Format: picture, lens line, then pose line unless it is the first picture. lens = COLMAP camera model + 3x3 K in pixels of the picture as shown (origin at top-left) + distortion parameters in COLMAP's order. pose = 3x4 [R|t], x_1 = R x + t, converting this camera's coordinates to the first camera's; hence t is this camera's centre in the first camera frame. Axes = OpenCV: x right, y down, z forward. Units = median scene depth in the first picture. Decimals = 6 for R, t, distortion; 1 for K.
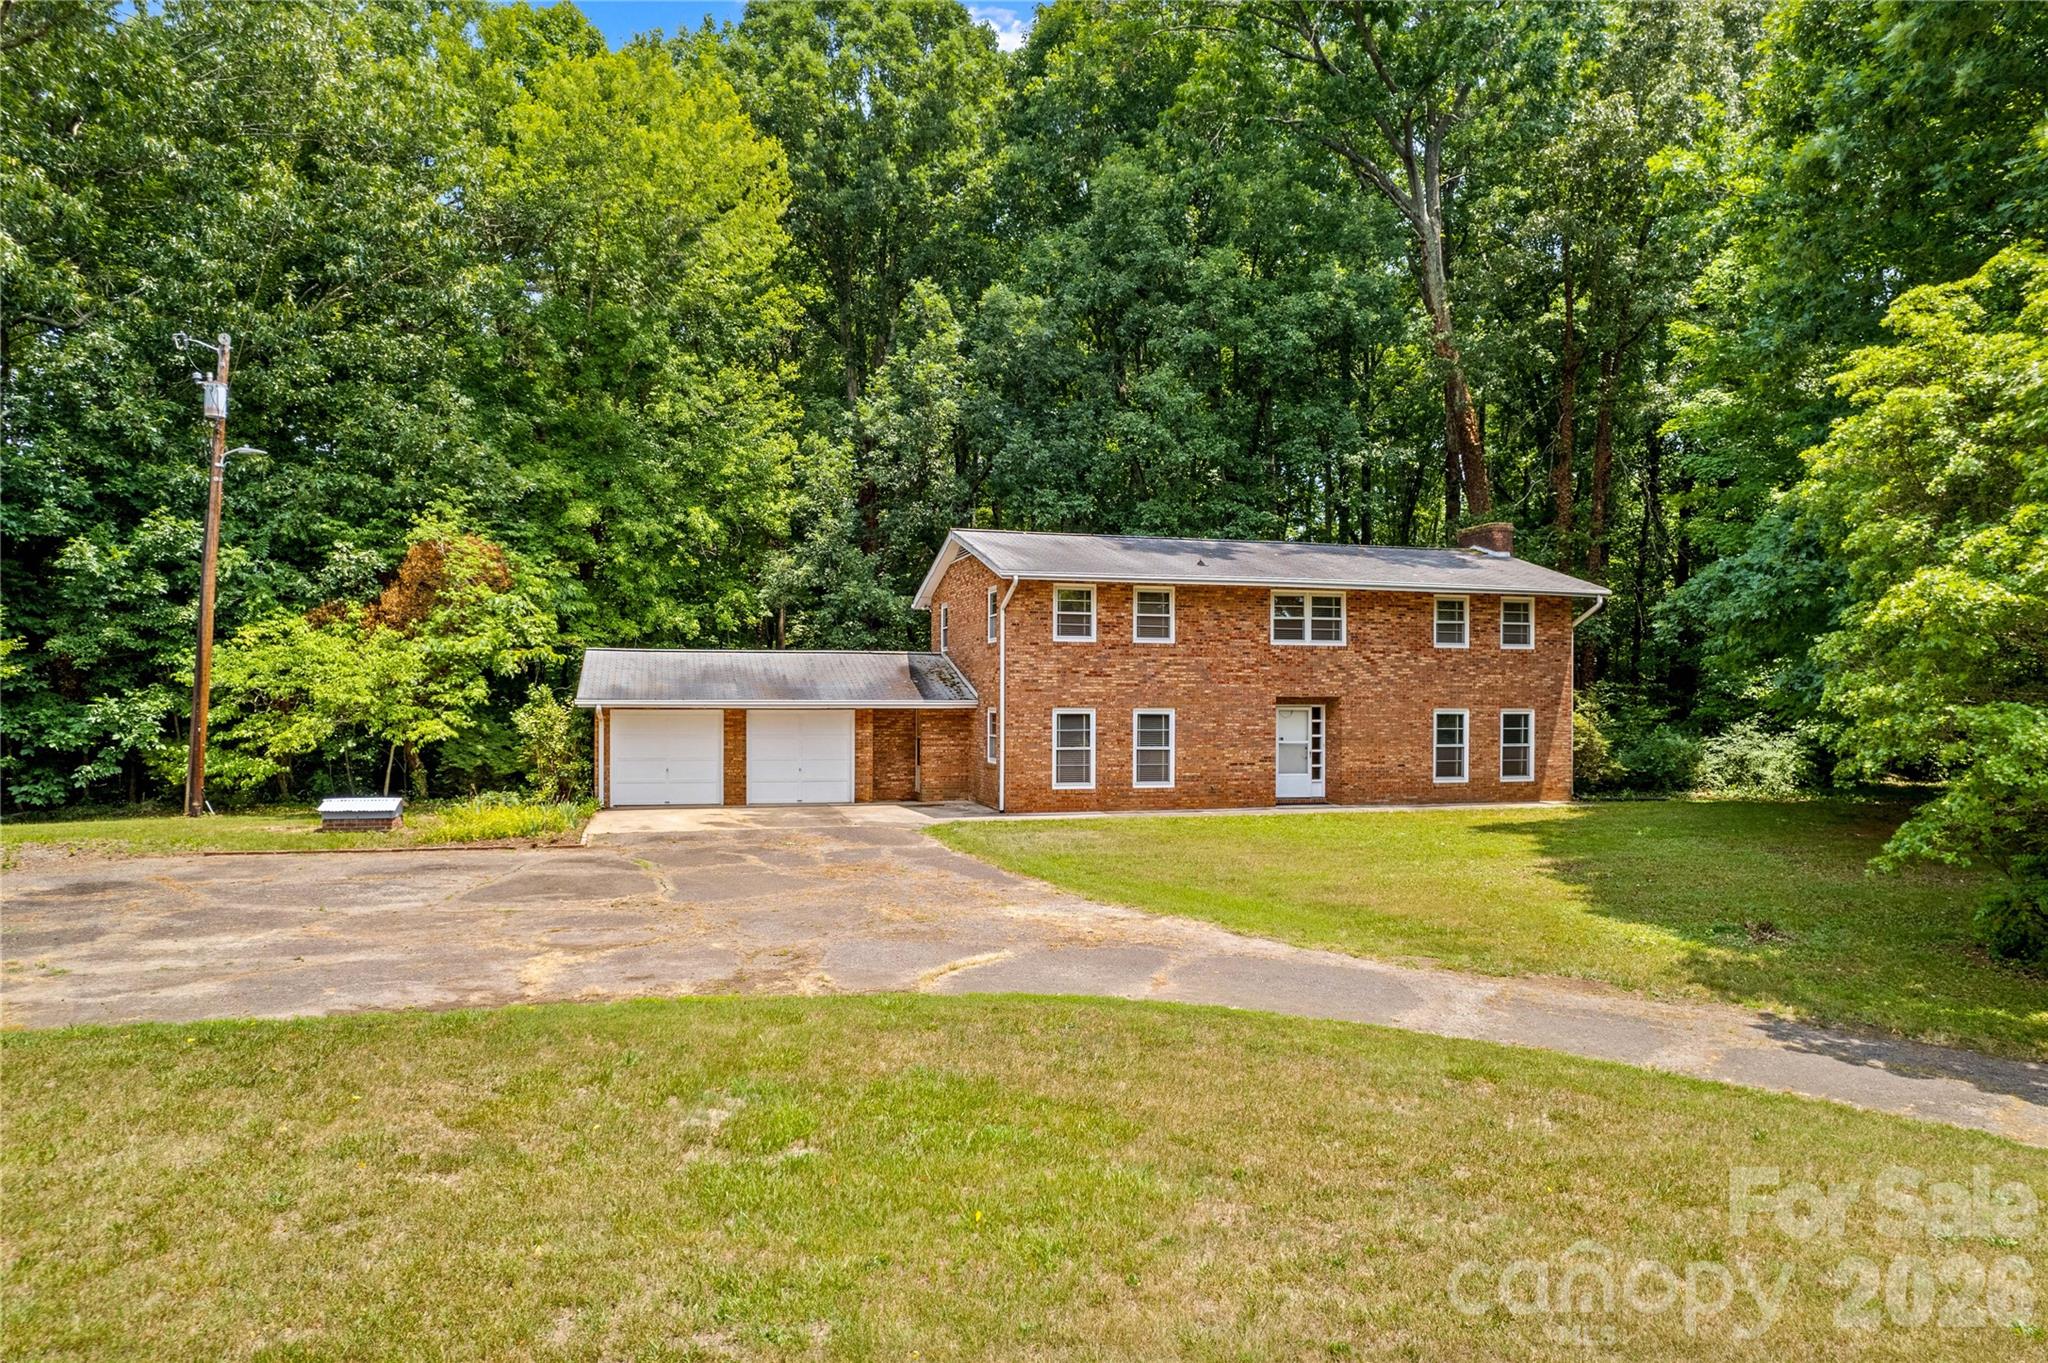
lens RADIAL K [[1376.2, 0, 1029.4], [0, 1376.2, 683.0], [0, 0, 1]] dist [-0.058244, 0.036237]
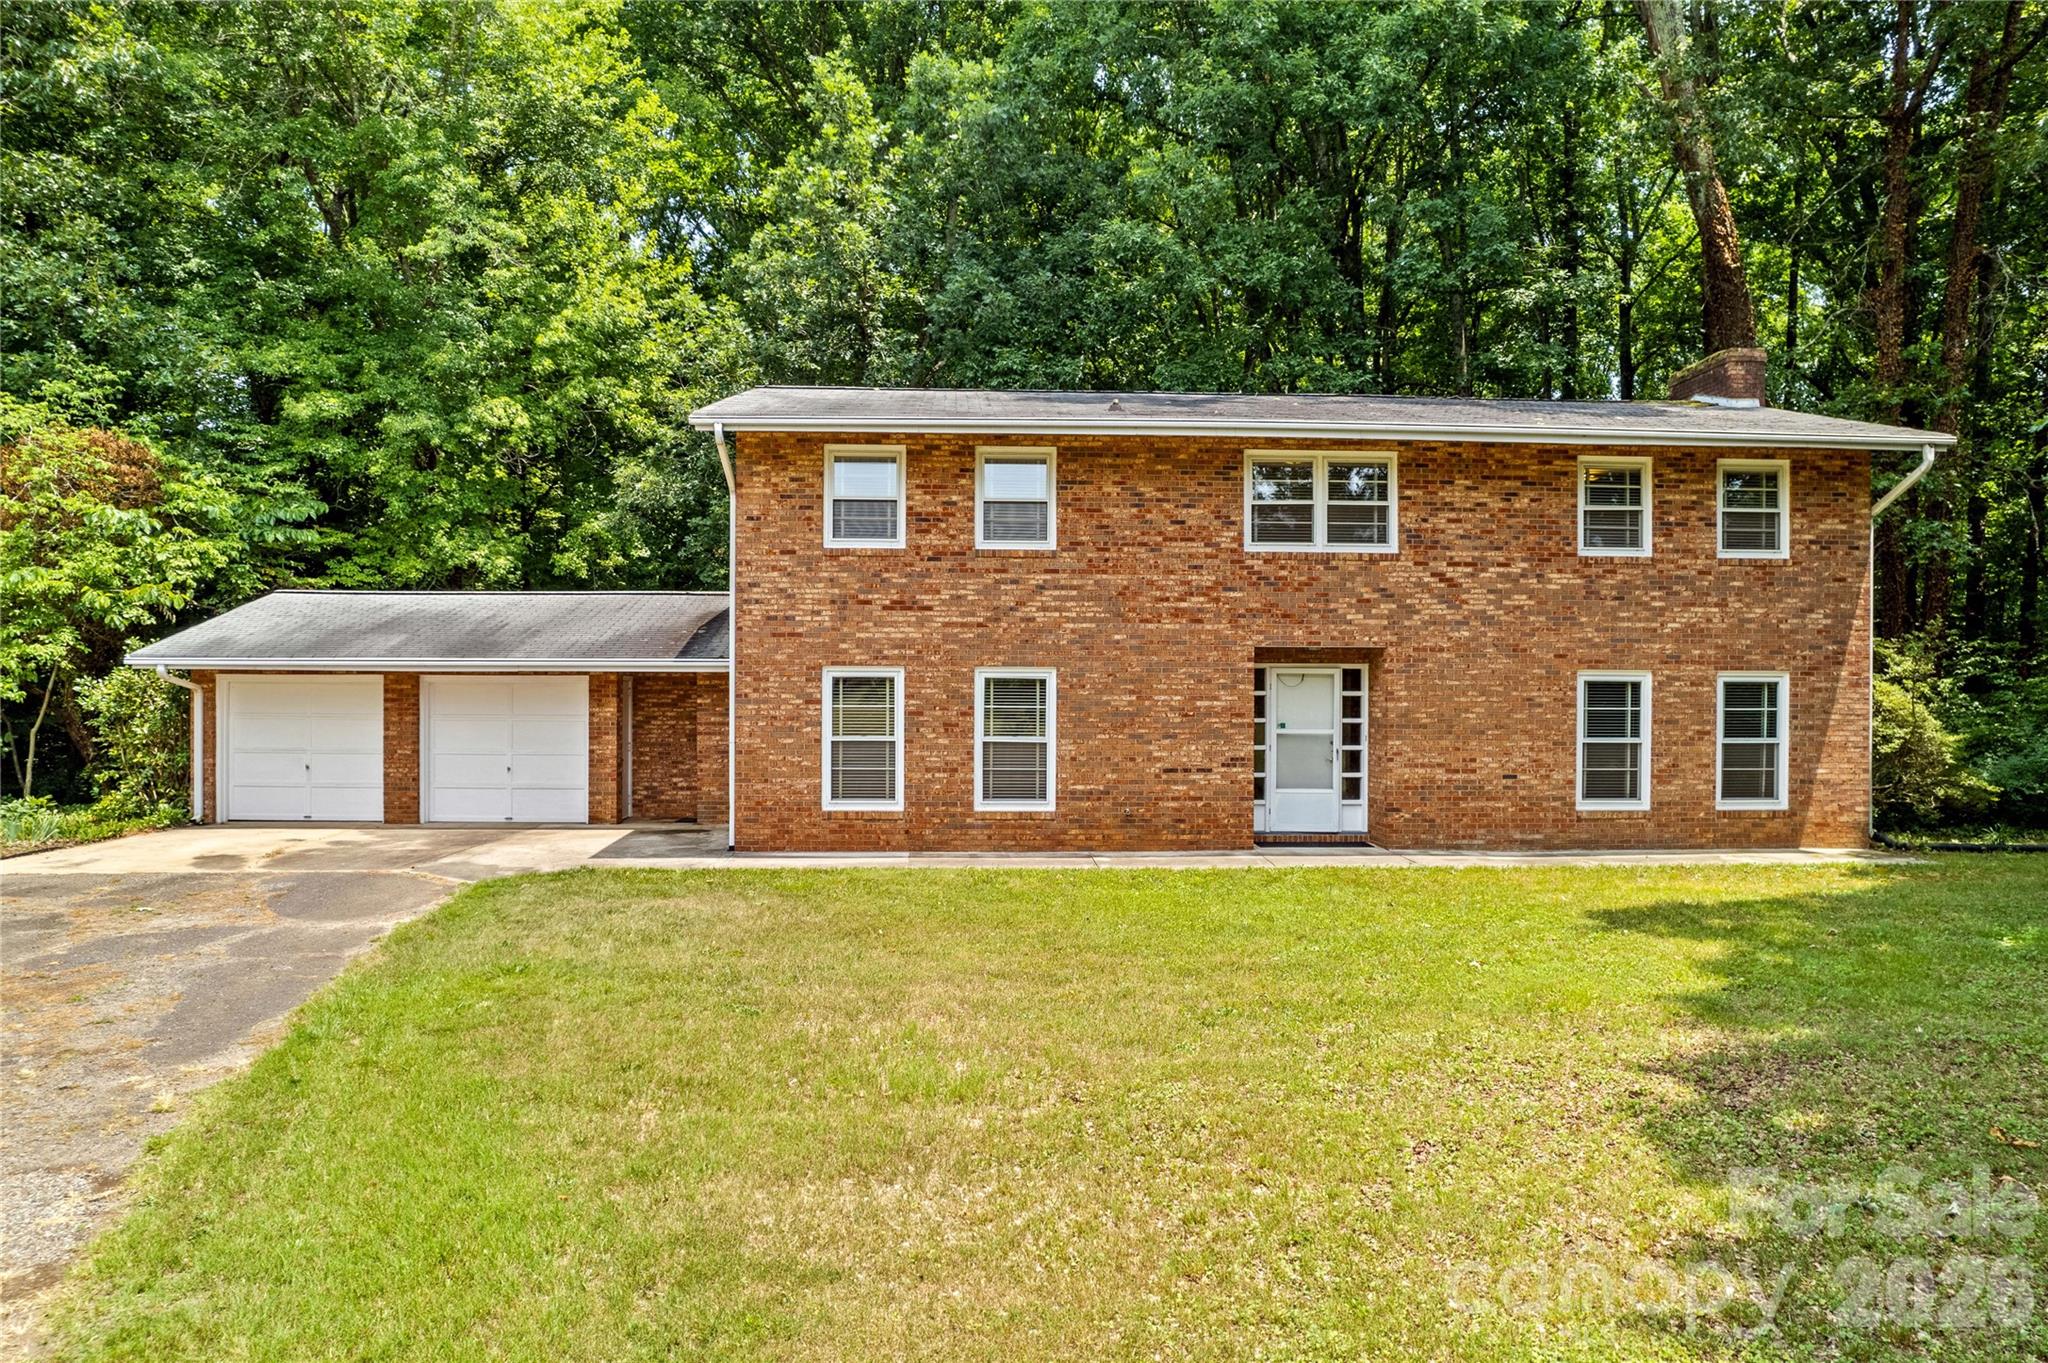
lens RADIAL K [[1376.2, 0, 1016.3], [0, 1376.2, 689.1], [0, 0, 1]] dist [-0.058244, 0.036237]
pose [[0.972630, -0.000907, -0.232357, 0.207940], [0.001921, 0.999990, 0.004136, 0.023533], [0.232351, -0.004469, 0.972622, 0.437526]]
